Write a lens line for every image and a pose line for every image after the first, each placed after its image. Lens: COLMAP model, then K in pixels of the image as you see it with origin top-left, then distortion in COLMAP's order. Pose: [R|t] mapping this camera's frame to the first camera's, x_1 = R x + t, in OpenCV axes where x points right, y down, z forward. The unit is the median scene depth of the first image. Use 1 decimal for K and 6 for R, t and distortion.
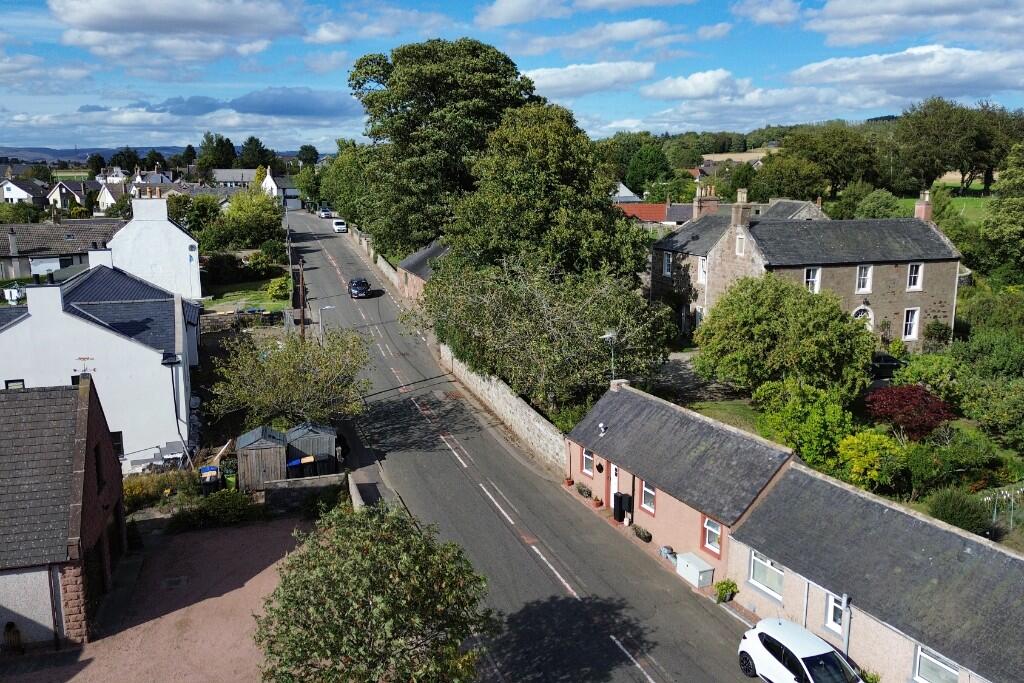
lens RADIAL K [[853.1, 0, 540.1], [0, 853.1, 342.6], [0, 0, 1]] dist [0.076863, -0.001932]
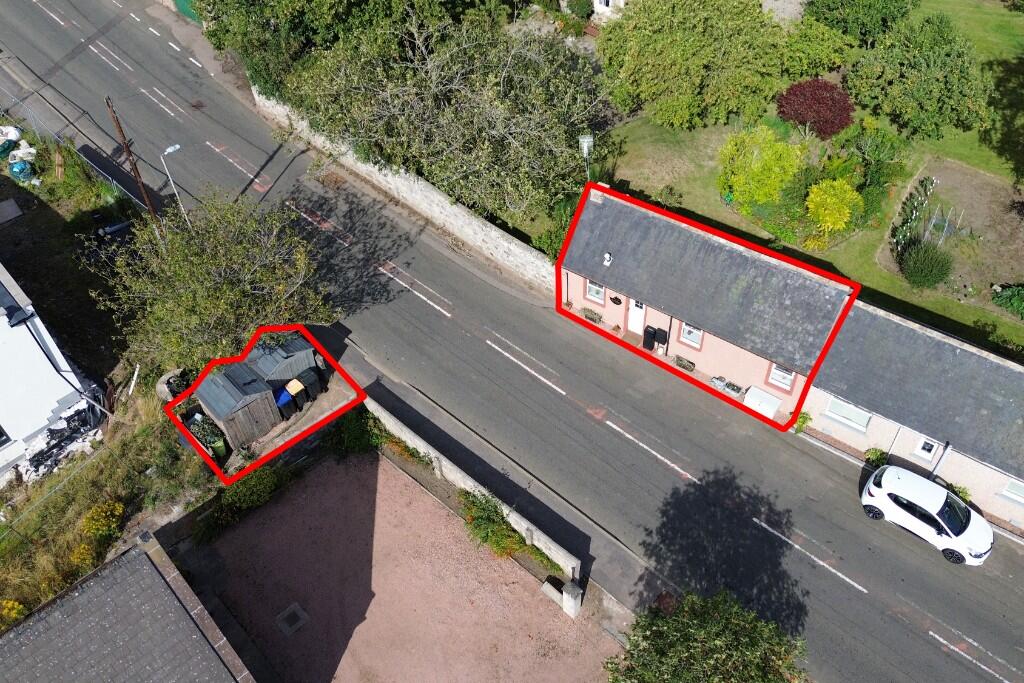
lens RADIAL K [[856.6, 0, 562.7], [0, 856.6, 342.8], [0, 0, 1]] dist [0.060991, -0.012989]
pose [[0.881345, -0.342166, 0.325813, -0.346503], [0.088383, 0.796815, 0.597725, -0.438879], [-0.464133, -0.498005, 0.732510, 0.326751]]
